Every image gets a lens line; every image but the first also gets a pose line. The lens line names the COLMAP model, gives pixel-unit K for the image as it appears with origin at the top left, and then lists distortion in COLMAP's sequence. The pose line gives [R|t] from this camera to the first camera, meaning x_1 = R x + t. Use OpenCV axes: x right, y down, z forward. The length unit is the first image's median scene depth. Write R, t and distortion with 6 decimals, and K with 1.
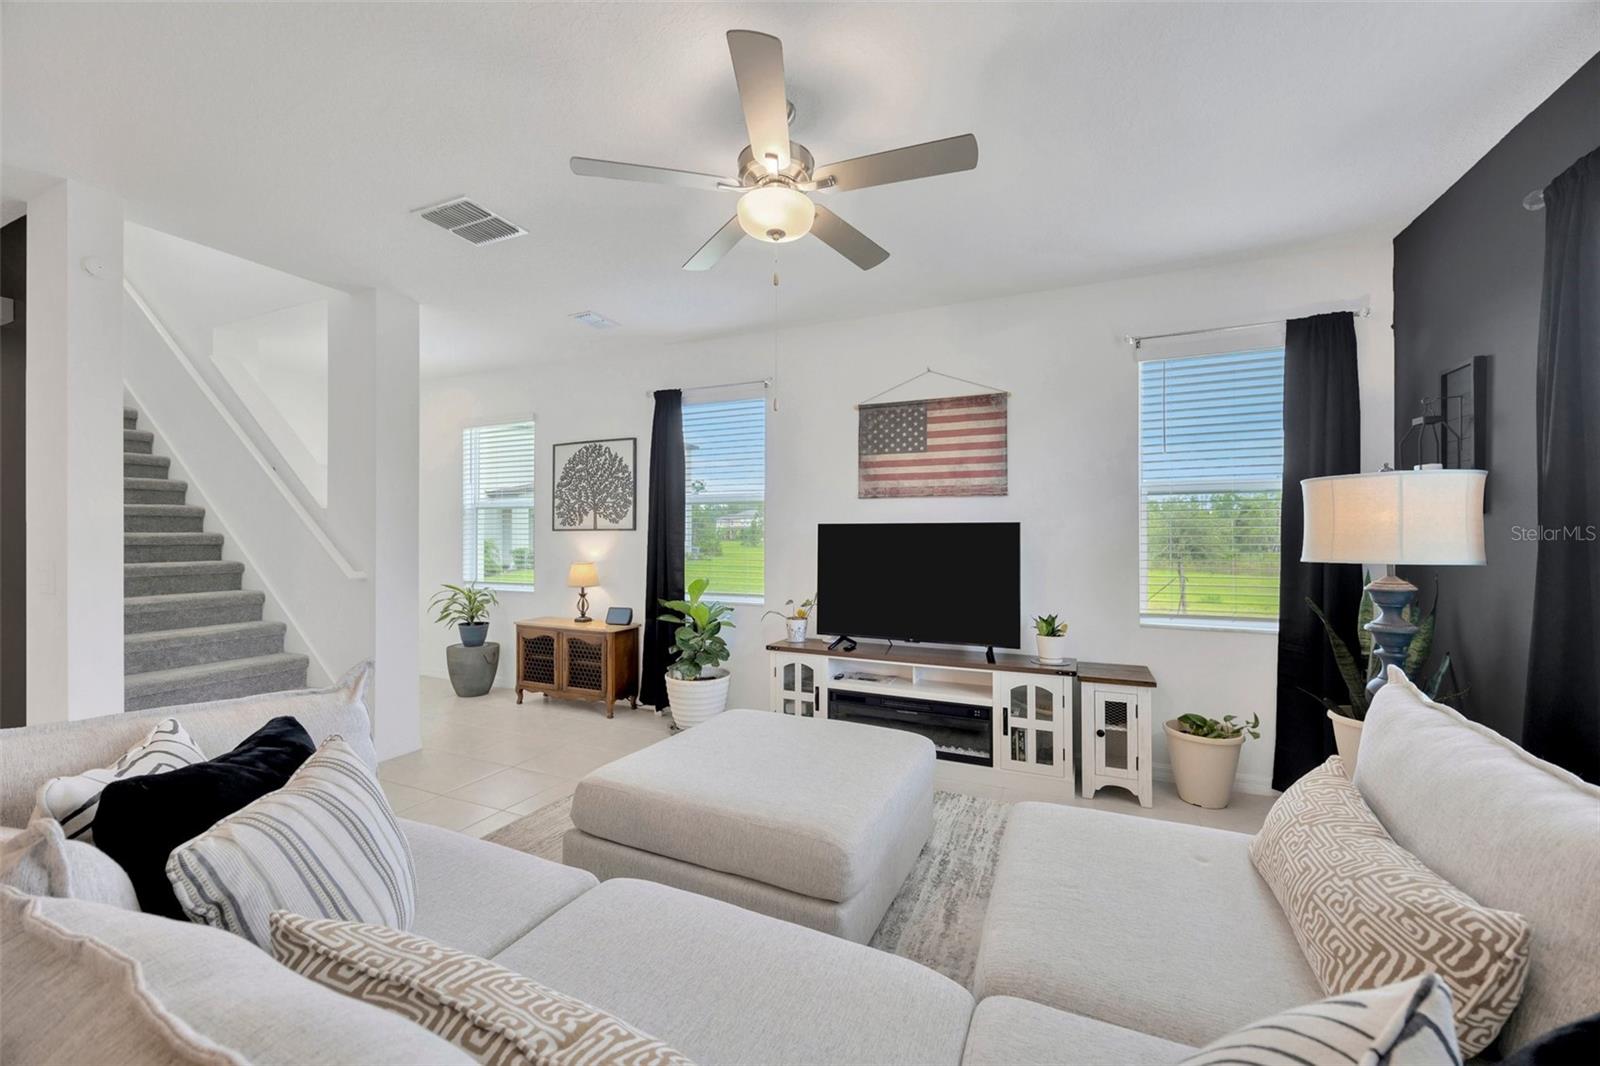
lens RADIAL K [[614.1, 0, 795.2], [0, 614.1, 533.6], [0, 0, 1]] dist [-0.003946, 0.000803]
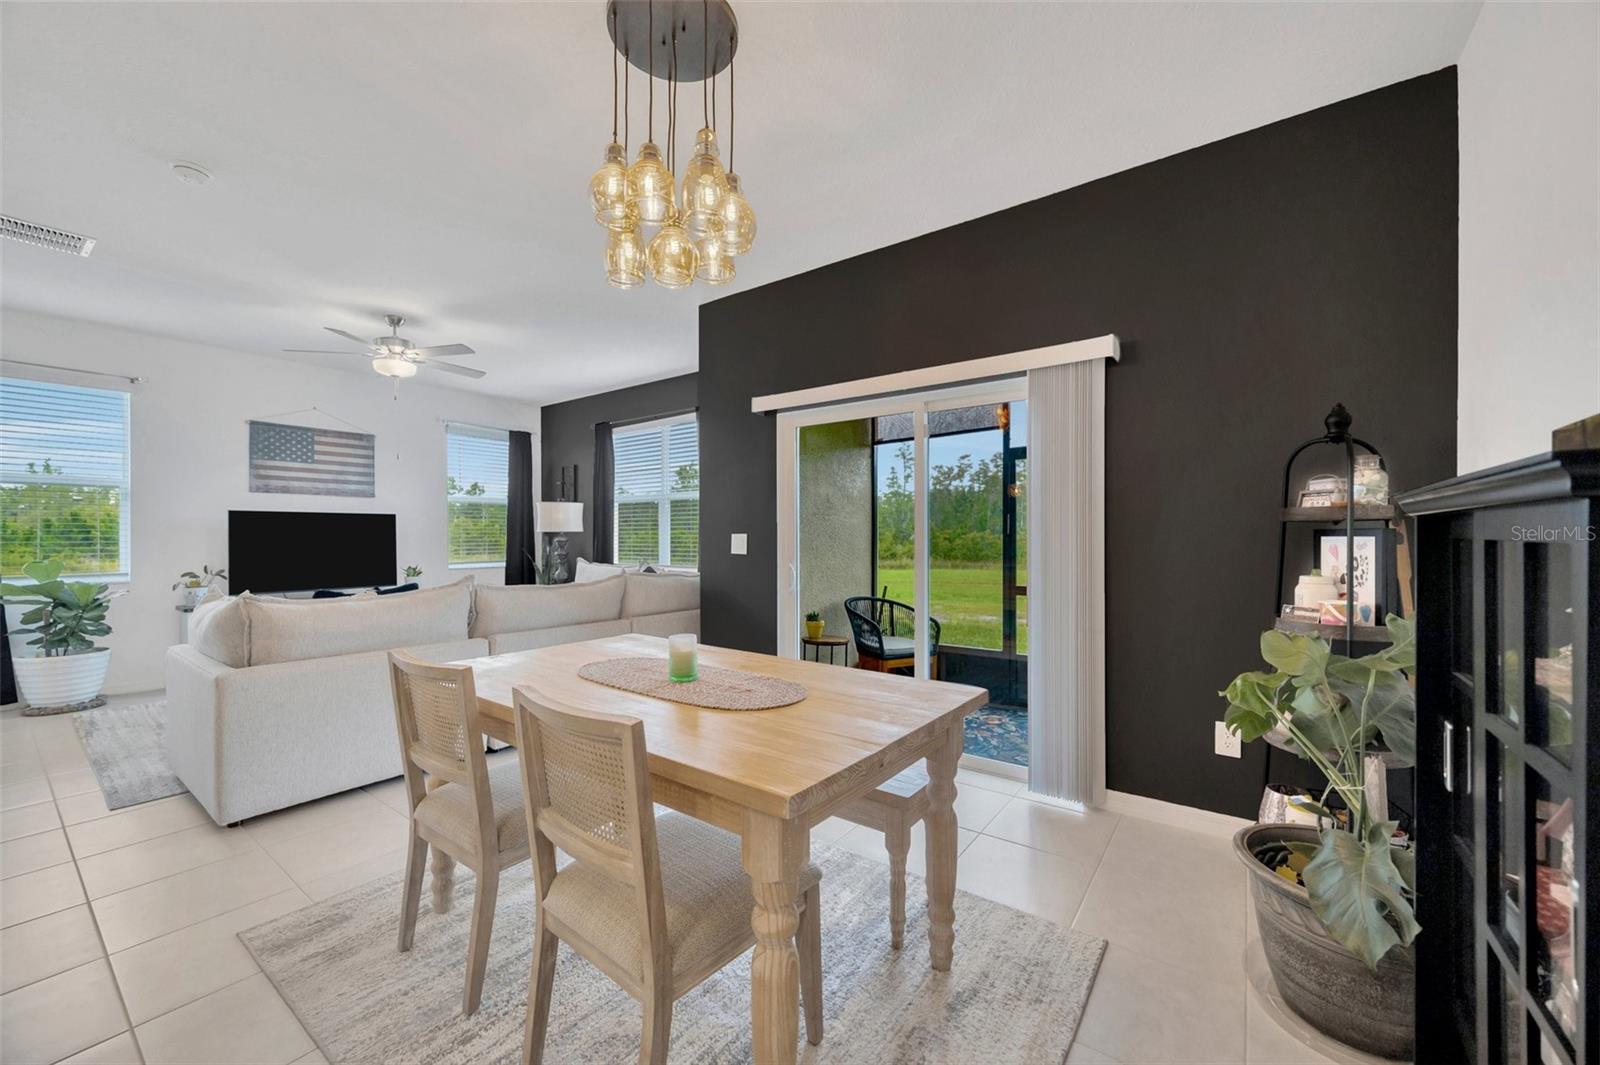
lens RADIAL K [[614.1, 0, 802.8], [0, 614.1, 543.1], [0, 0, 1]] dist [-0.003946, 0.000803]
pose [[0.208120, -0.012637, 0.978022, -0.937866], [-0.001297, 0.999912, 0.013196, 0.033525], [-0.978102, -0.004015, 0.208085, -0.427762]]
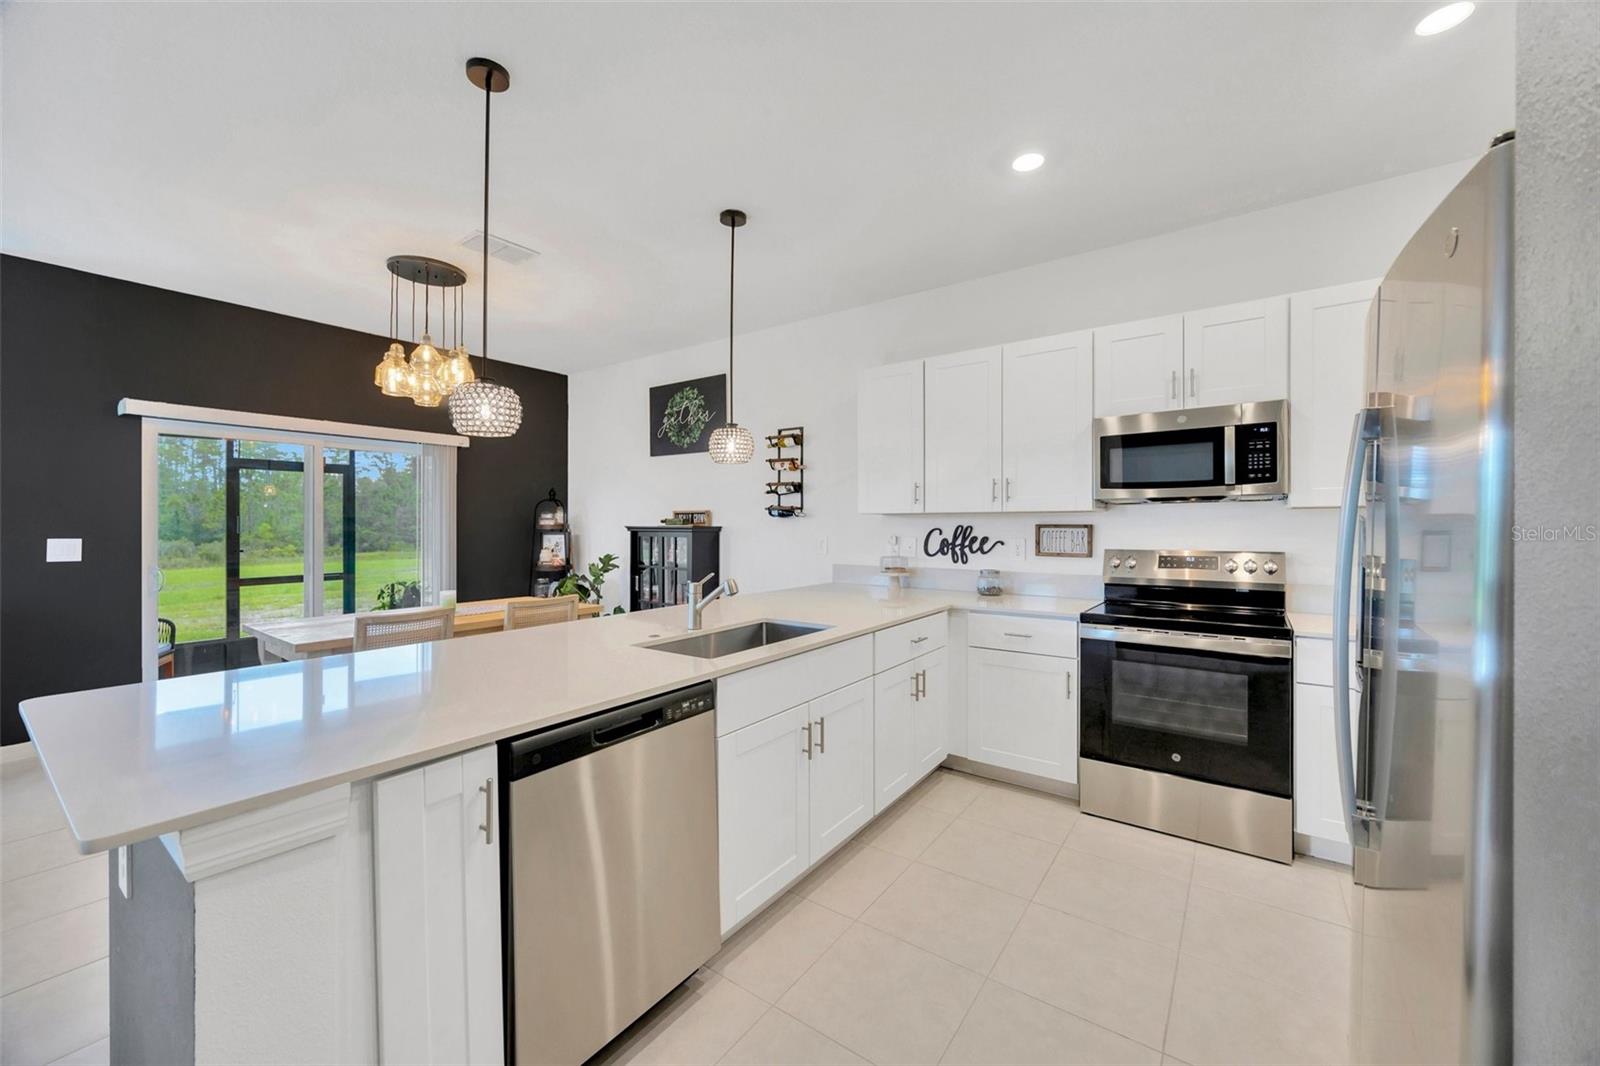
lens RADIAL K [[614.1, 0, 810.0], [0, 614.1, 521.4], [0, 0, 1]] dist [-0.003946, 0.000803]
pose [[-0.982549, -0.001532, 0.186000, -1.200278], [-0.002445, 0.999986, -0.004675, 0.007845], [-0.185990, -0.005048, -0.982539, 0.536626]]
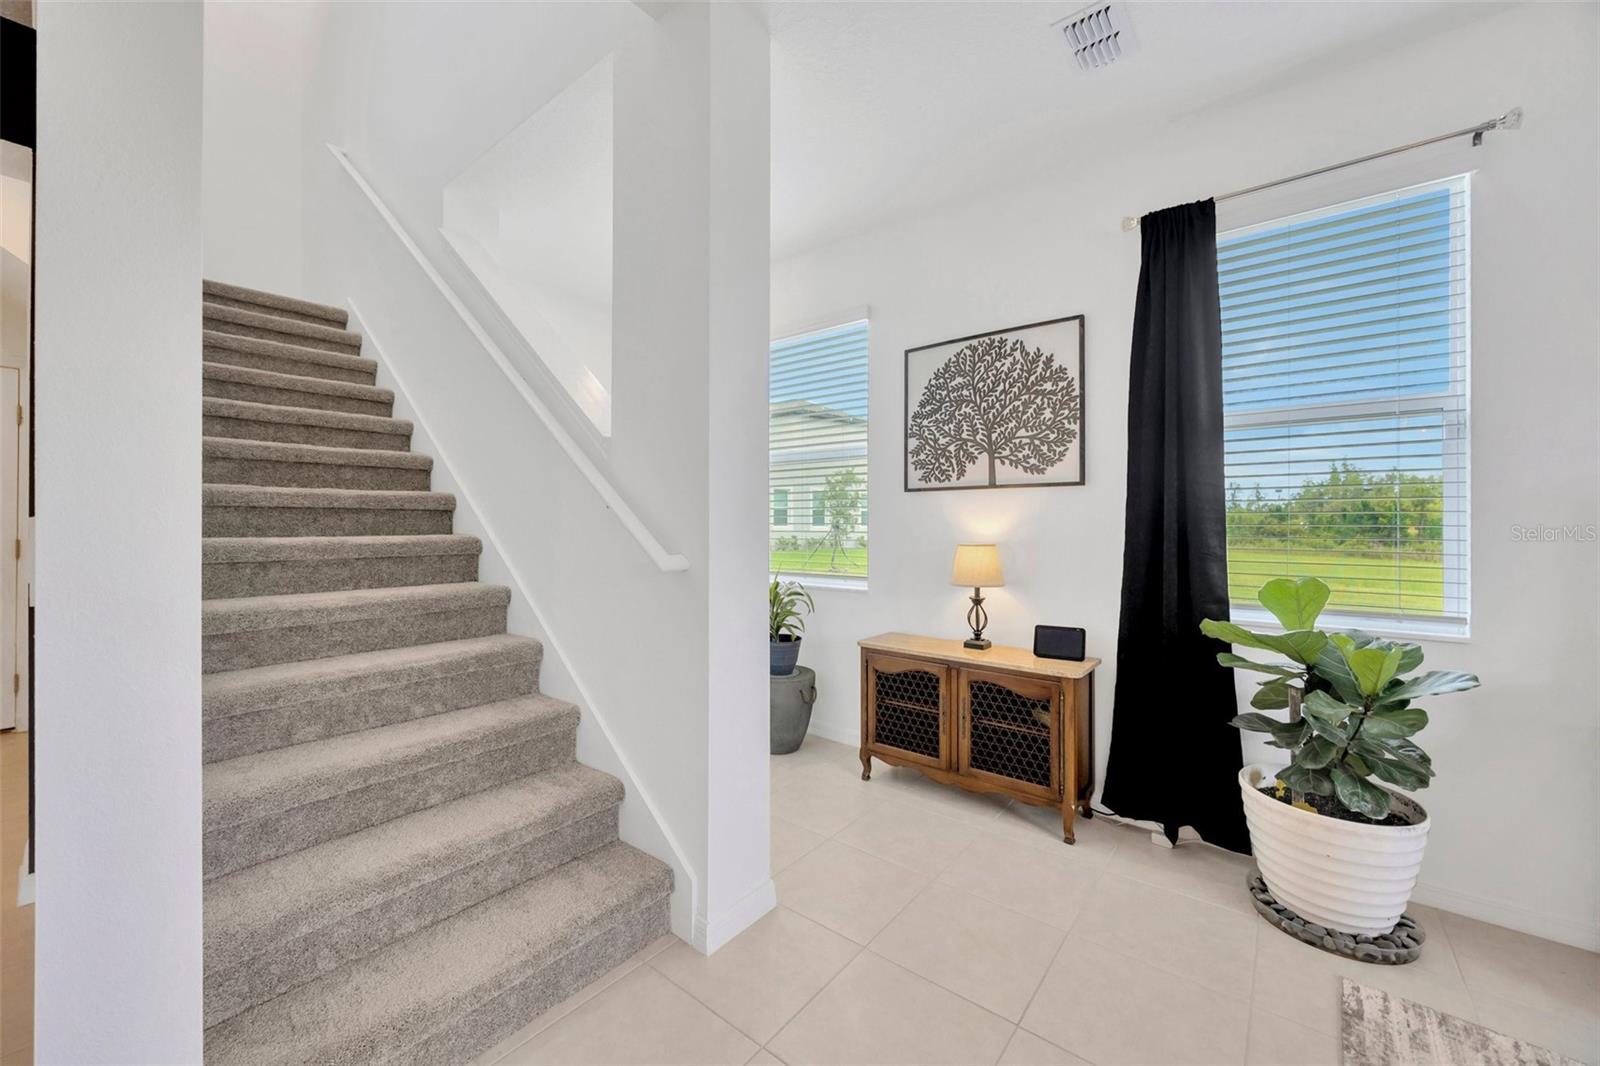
lens RADIAL K [[614.1, 0, 790.8], [0, 614.1, 516.9], [0, 0, 1]] dist [-0.003946, 0.000803]
pose [[0.965238, -0.004217, -0.261338, -0.440802], [0.002187, 0.999965, -0.008056, 0.032025], [0.261363, 0.007204, 0.965214, 0.487686]]
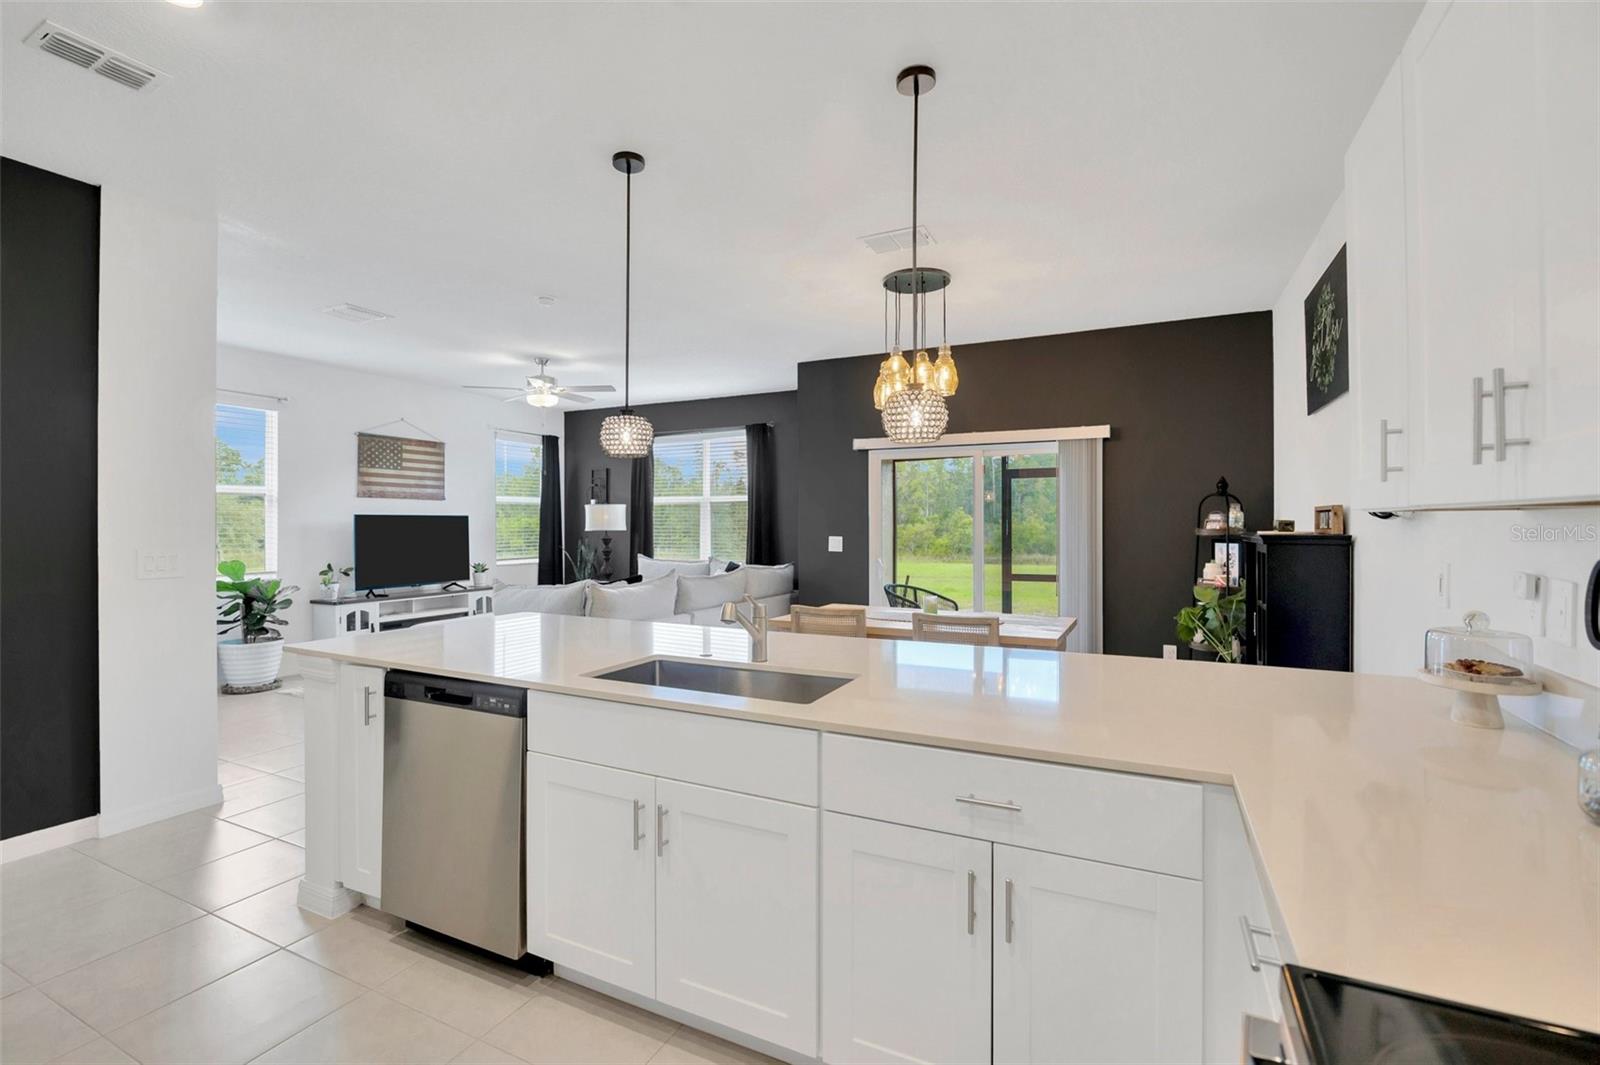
lens RADIAL K [[711.4, 0, 799.4], [0, 711.4, 528.4], [0, 0, 1]] dist [-0.010661, -0.000183]
pose [[0.032305, -0.007867, 0.999447, -1.544913], [-0.001994, 0.999967, 0.007936, 0.001416], [-0.999476, -0.002249, 0.032288, -0.093320]]
